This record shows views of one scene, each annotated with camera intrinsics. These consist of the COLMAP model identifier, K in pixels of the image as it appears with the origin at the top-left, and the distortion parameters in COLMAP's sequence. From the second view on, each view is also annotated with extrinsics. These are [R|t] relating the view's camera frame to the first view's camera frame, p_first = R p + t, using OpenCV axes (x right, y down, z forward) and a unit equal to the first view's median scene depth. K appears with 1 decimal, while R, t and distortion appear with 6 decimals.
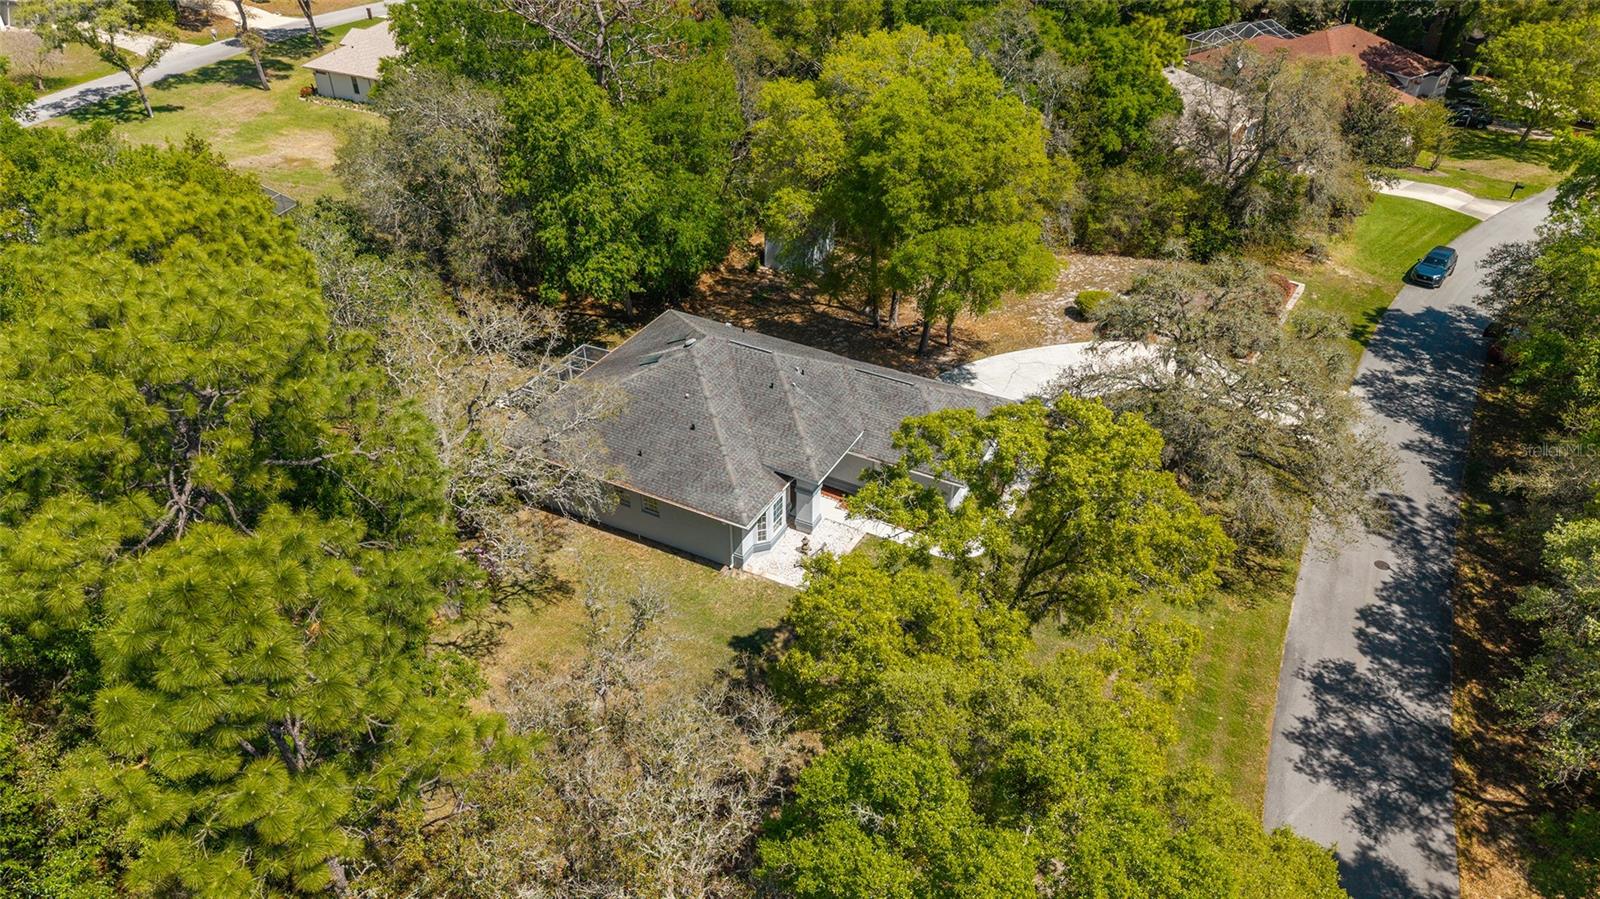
lens RADIAL K [[1072.0, 0, 782.2], [0, 1072.0, 438.5], [0, 0, 1]] dist [0.005375, -0.017781]
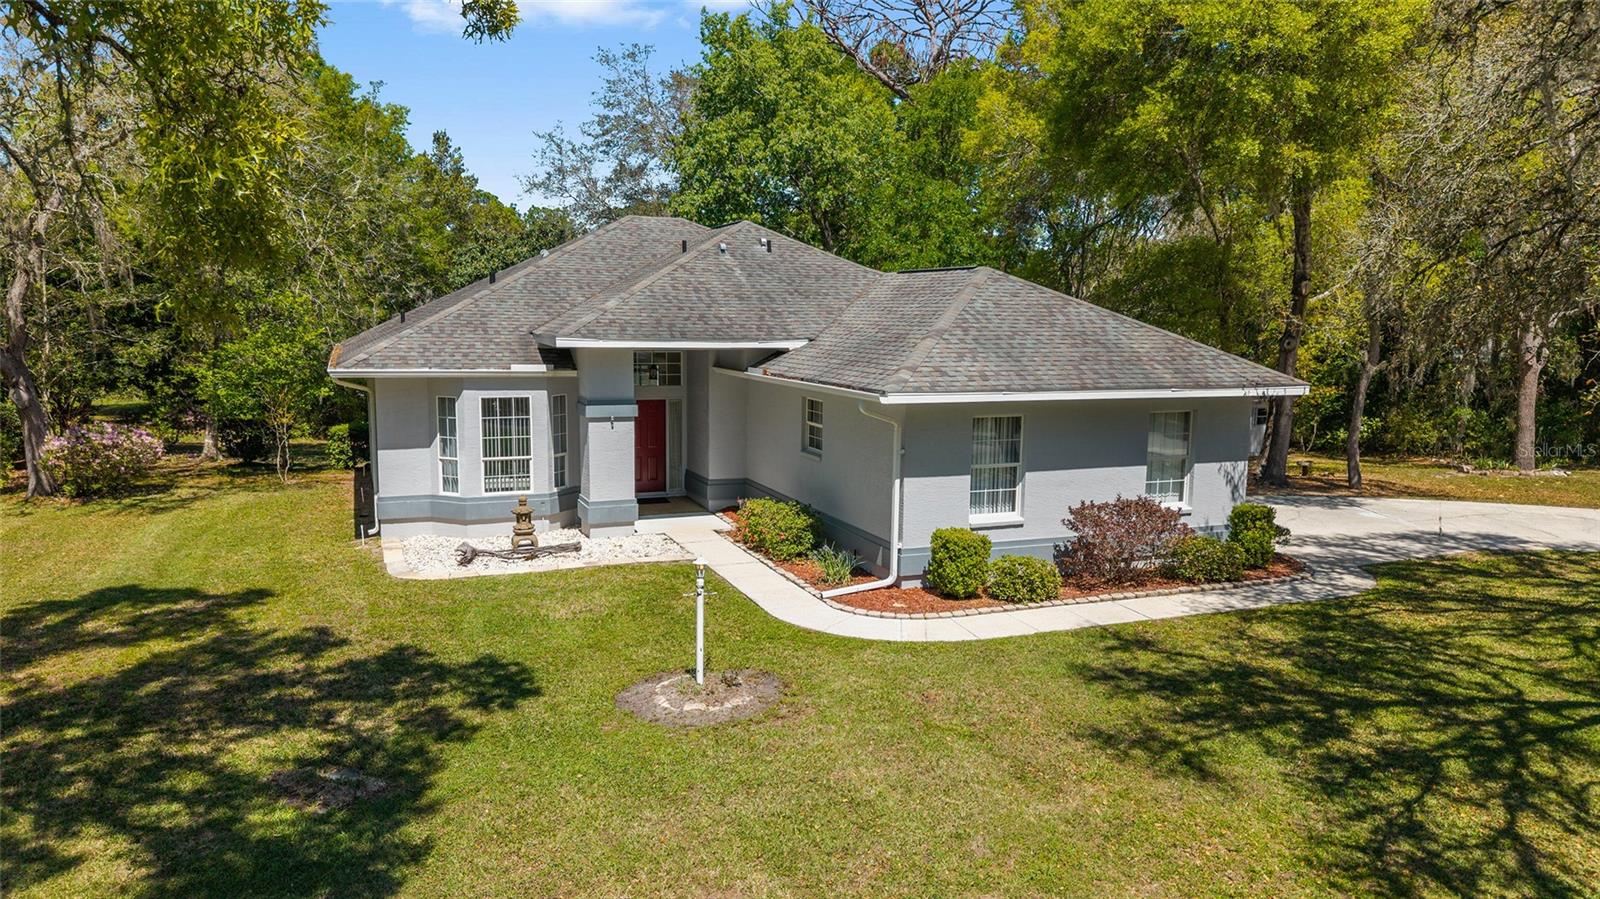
lens RADIAL K [[1072.0, 0, 808.4], [0, 1072.0, 453.6], [0, 0, 1]] dist [0.005375, -0.017781]
pose [[0.780347, 0.098140, -0.617599, 0.383914], [-0.366727, 0.871775, -0.324837, 0.188151], [0.506528, 0.479976, 0.716277, 0.863276]]
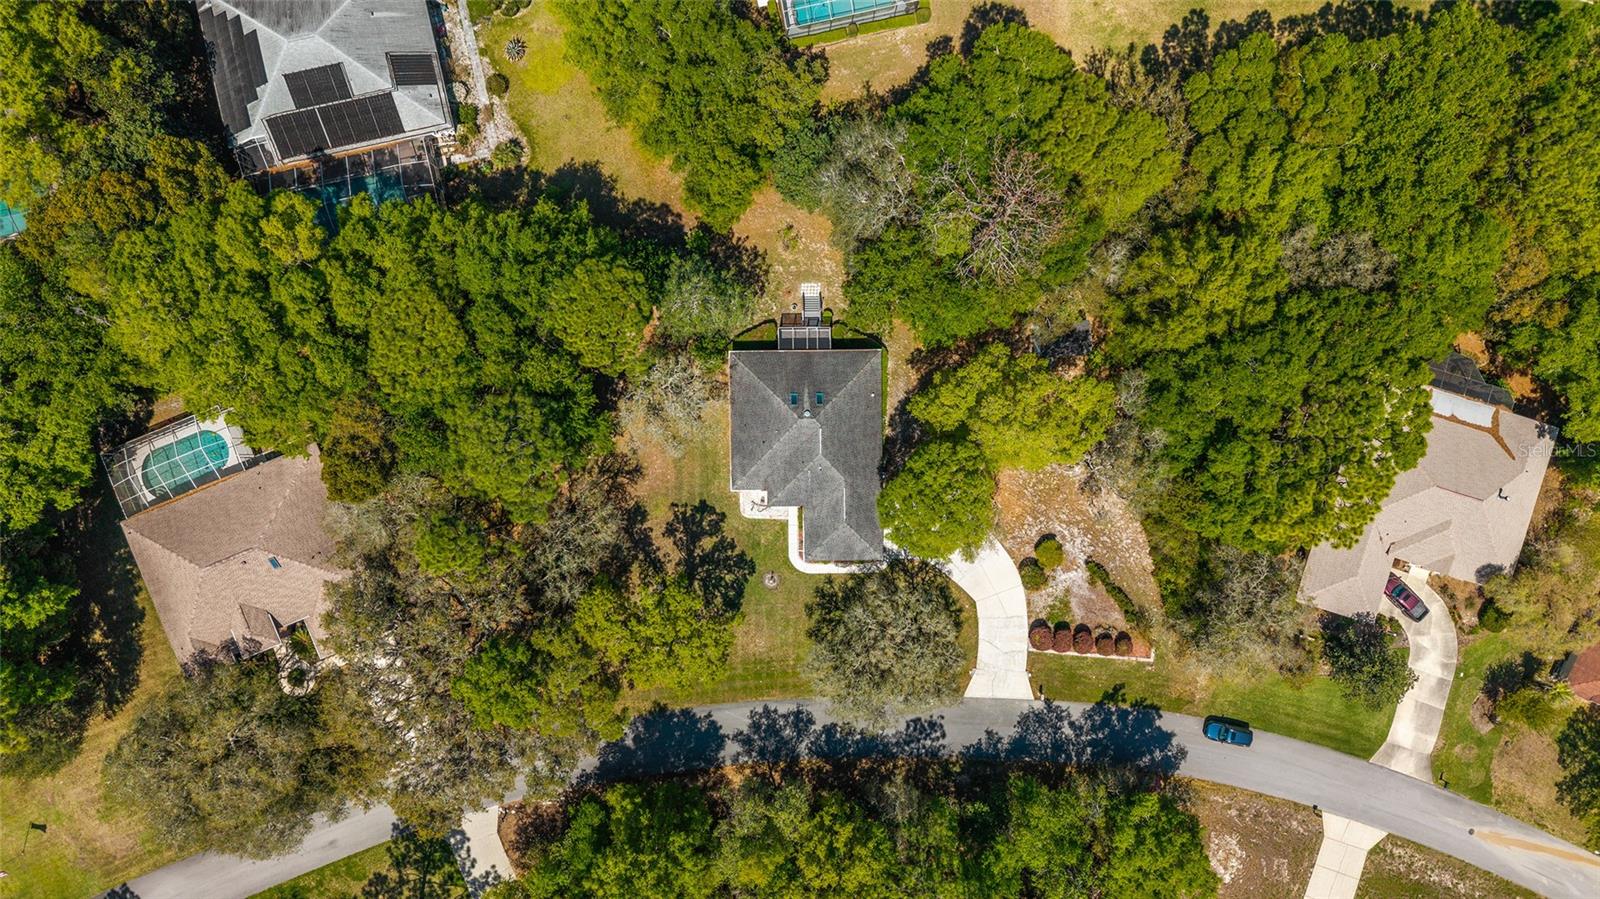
lens RADIAL K [[1072.0, 0, 793.1], [0, 1072.0, 450.7], [0, 0, 1]] dist [0.005375, -0.017781]
pose [[0.486097, 0.873875, -0.007240, -0.027964], [-0.503810, 0.286997, 0.814745, -2.009607], [0.714063, -0.392397, 0.579775, -0.232912]]
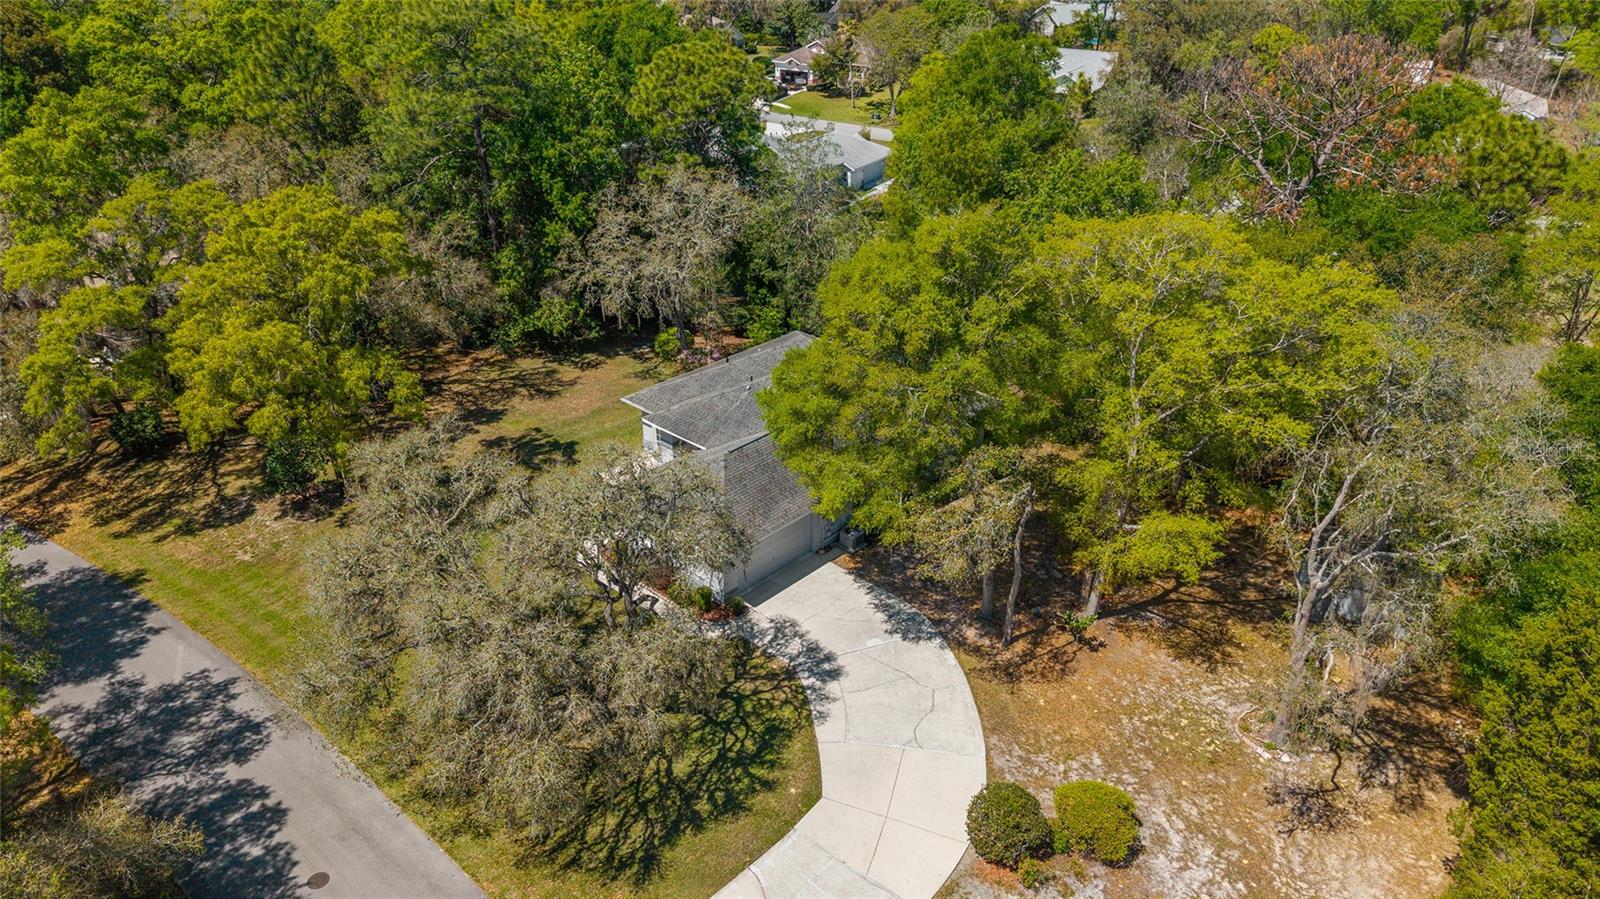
lens RADIAL K [[1072.0, 0, 800.2], [0, 1072.0, 446.1], [0, 0, 1]] dist [0.005375, -0.017781]
pose [[-0.239276, 0.444161, -0.863405, 1.076688], [-0.557975, 0.664837, 0.496644, -0.651443], [0.794614, 0.600593, 0.088752, 1.149743]]
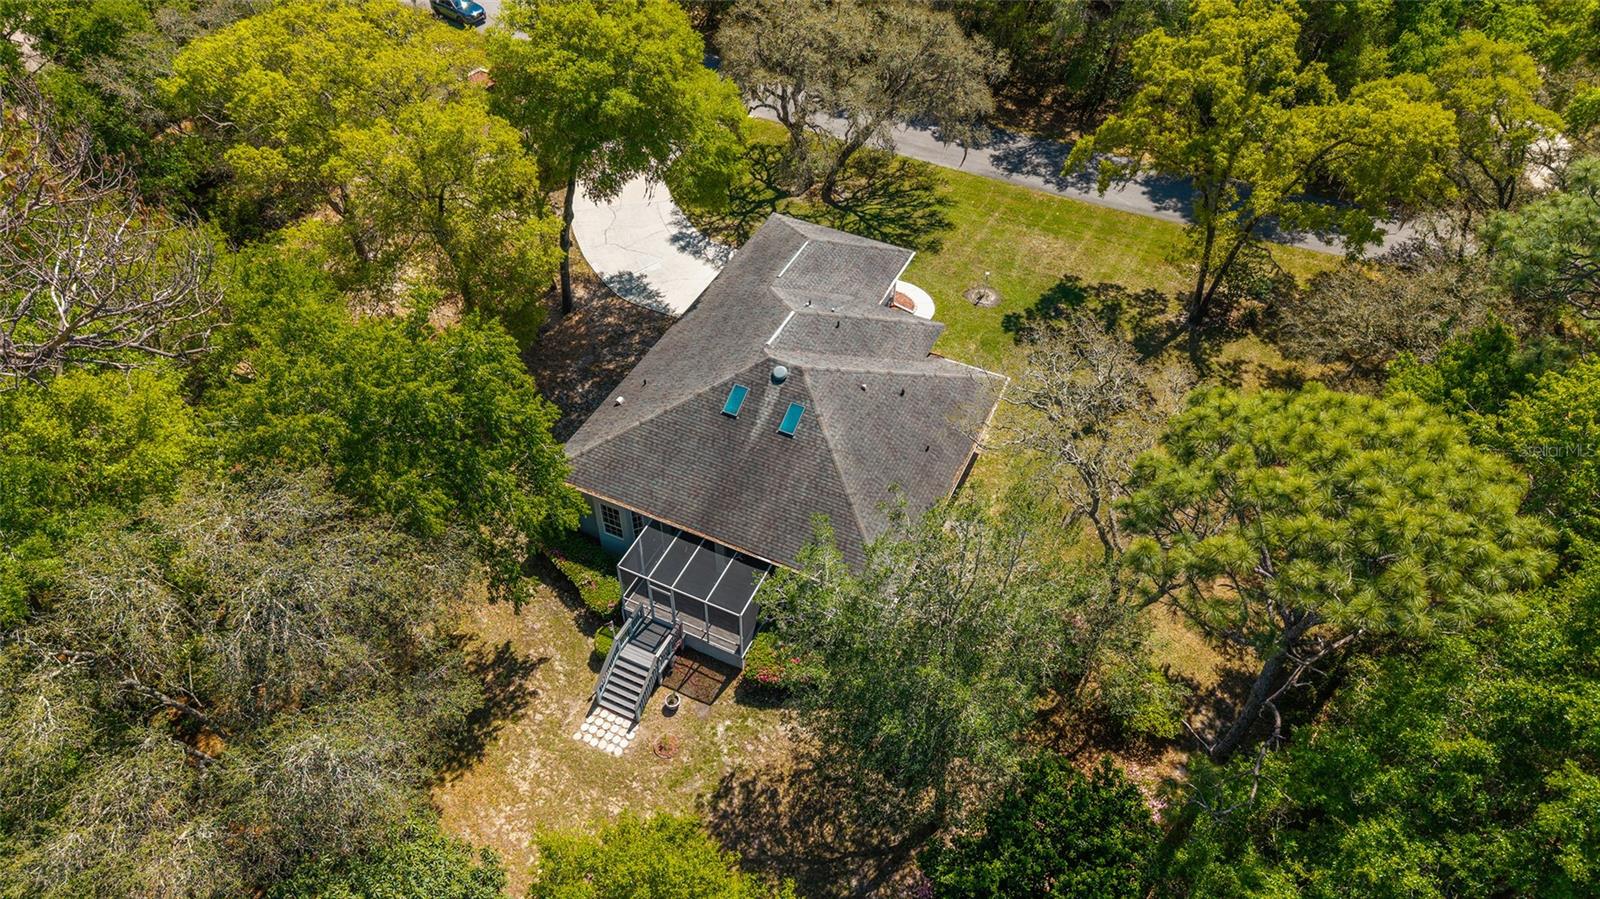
lens RADIAL K [[1072.0, 0, 805.7], [0, 1072.0, 455.3], [0, 0, 1]] dist [0.005375, -0.017781]
pose [[-0.058167, -0.712918, 0.698831, -0.840485], [0.551824, 0.560391, 0.617618, -0.651163], [-0.831929, 0.421557, 0.360809, 0.866846]]
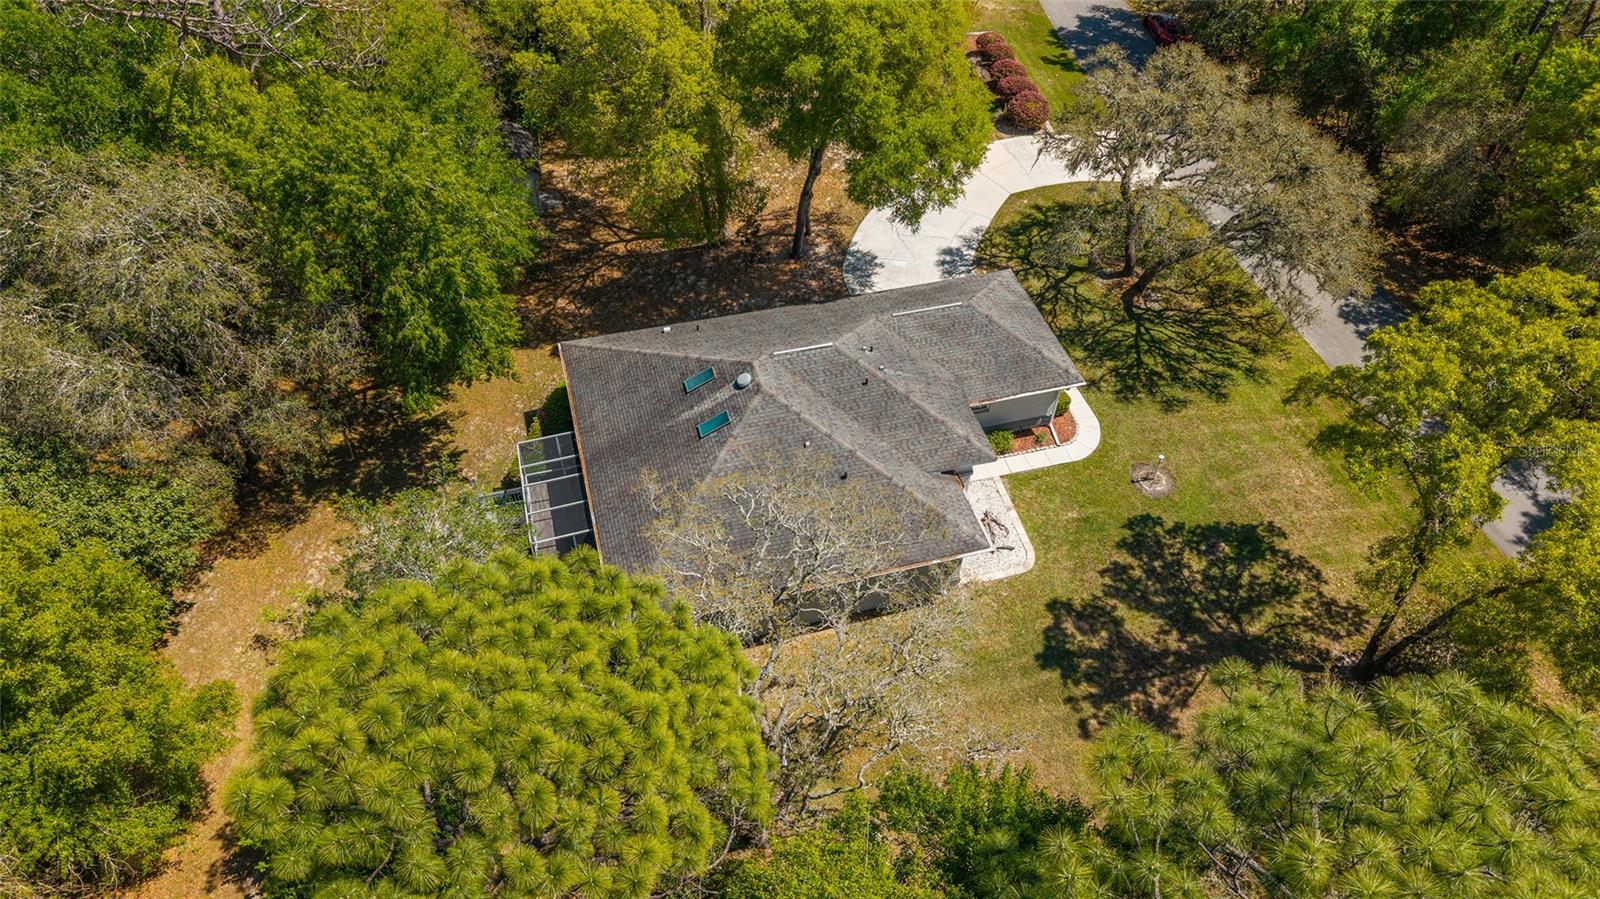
lens RADIAL K [[1072.0, 0, 797.3], [0, 1072.0, 452.8], [0, 0, 1]] dist [0.005375, -0.017781]
pose [[0.721641, -0.501231, 0.477495, -0.543547], [0.379406, 0.863299, 0.332815, -0.340345], [-0.579038, -0.059008, 0.813162, 0.424026]]
